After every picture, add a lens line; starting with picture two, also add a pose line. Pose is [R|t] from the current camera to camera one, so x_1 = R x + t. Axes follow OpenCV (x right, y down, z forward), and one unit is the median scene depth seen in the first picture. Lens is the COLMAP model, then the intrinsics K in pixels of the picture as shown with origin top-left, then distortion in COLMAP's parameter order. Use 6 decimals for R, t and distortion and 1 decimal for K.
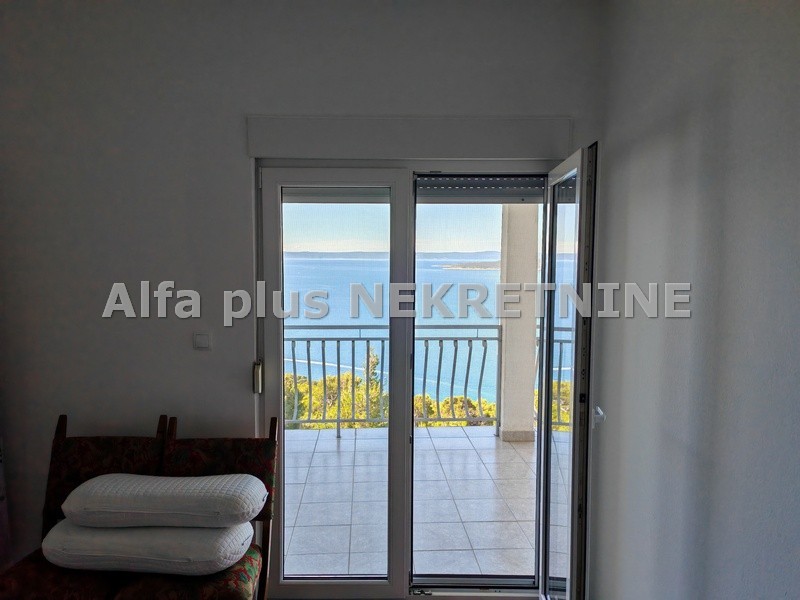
lens RADIAL K [[582.5, 0, 398.9], [0, 582.5, 298.1], [0, 0, 1]] dist [0.054333, -0.001940]
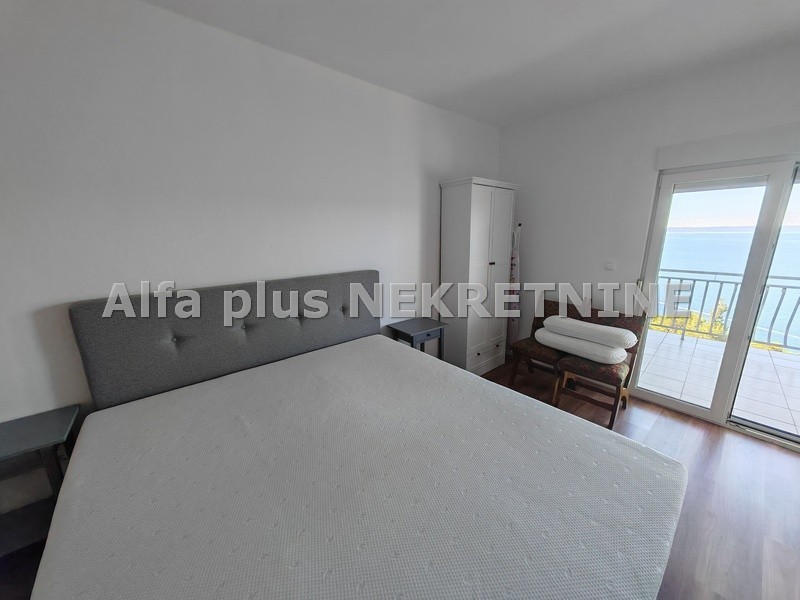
lens RADIAL K [[297.8, 0, 401.0], [0, 297.8, 299.3], [0, 0, 1]] dist [0.002727, 0.000316]
pose [[0.638540, 0.159110, -0.752961, 0.013085], [-0.043487, 0.984291, 0.171114, 0.040377], [0.768359, -0.076519, 0.635428, -0.277173]]
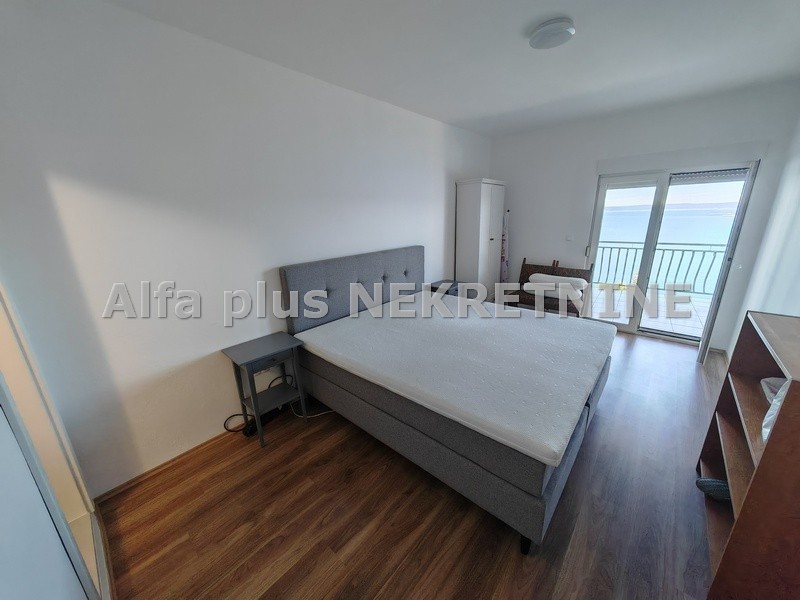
lens RADIAL K [[297.8, 0, 399.5], [0, 297.8, 300.1], [0, 0, 1]] dist [0.002727, 0.000316]
pose [[0.745935, 0.159043, -0.646751, 0.076916], [-0.017552, 0.975426, 0.219625, 0.061996], [0.665788, -0.152475, 0.730396, -0.854399]]
